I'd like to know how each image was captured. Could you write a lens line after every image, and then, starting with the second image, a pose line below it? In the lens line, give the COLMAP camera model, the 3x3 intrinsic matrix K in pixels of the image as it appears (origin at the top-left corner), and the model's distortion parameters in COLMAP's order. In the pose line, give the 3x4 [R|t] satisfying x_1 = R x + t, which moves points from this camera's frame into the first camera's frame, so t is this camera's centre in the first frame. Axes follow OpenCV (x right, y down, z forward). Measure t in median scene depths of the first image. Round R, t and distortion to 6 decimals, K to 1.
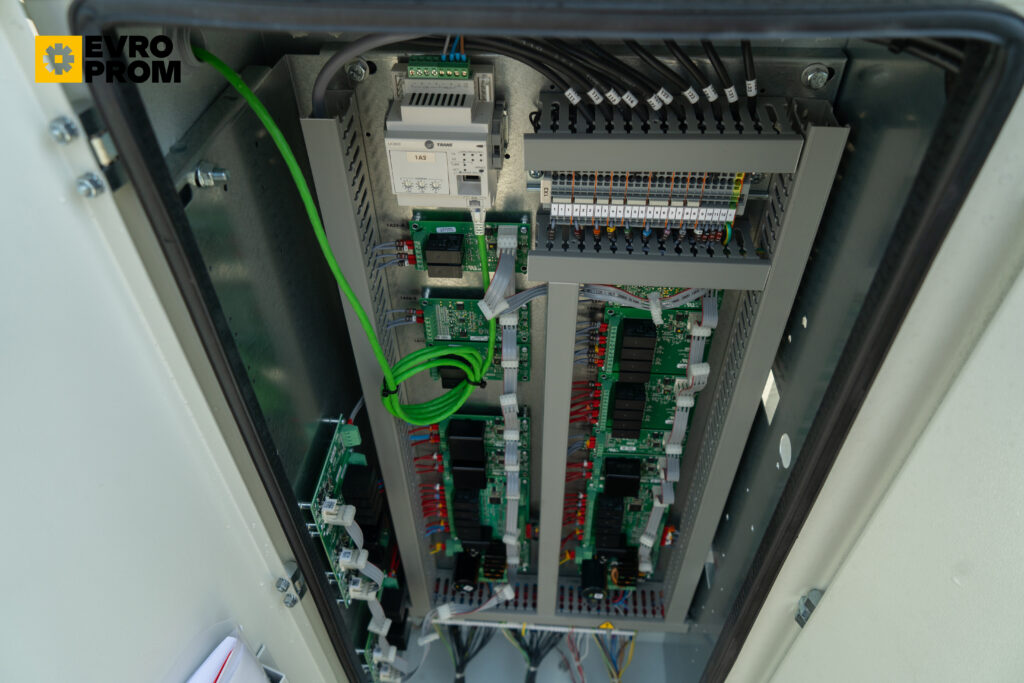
lens RADIAL K [[699.2, 0, 512.0], [0, 699.2, 341.5], [0, 0, 1]] dist [-0.039922, 0.024007]
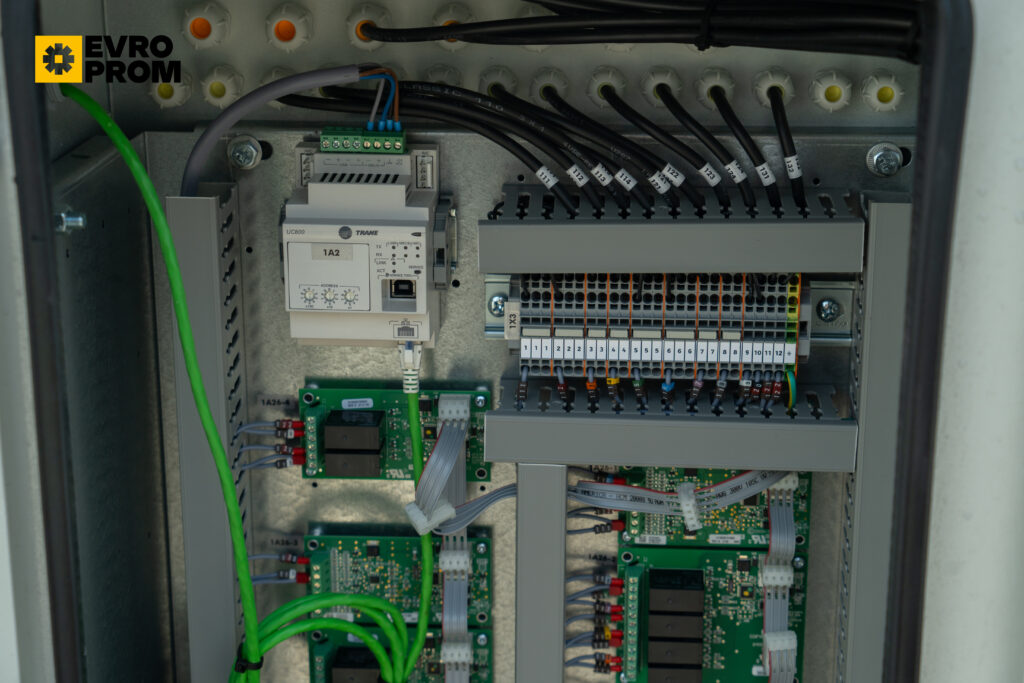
lens RADIAL K [[1821.6, 0, 512.0], [0, 1821.6, 341.5], [0, 0, 1]] dist [0.000405, -0.022649]
pose [[0.999820, 0.010505, 0.015813, 0.020762], [-0.002382, 0.895790, -0.444471, 0.578994], [-0.018834, 0.444353, 0.895654, -0.556944]]
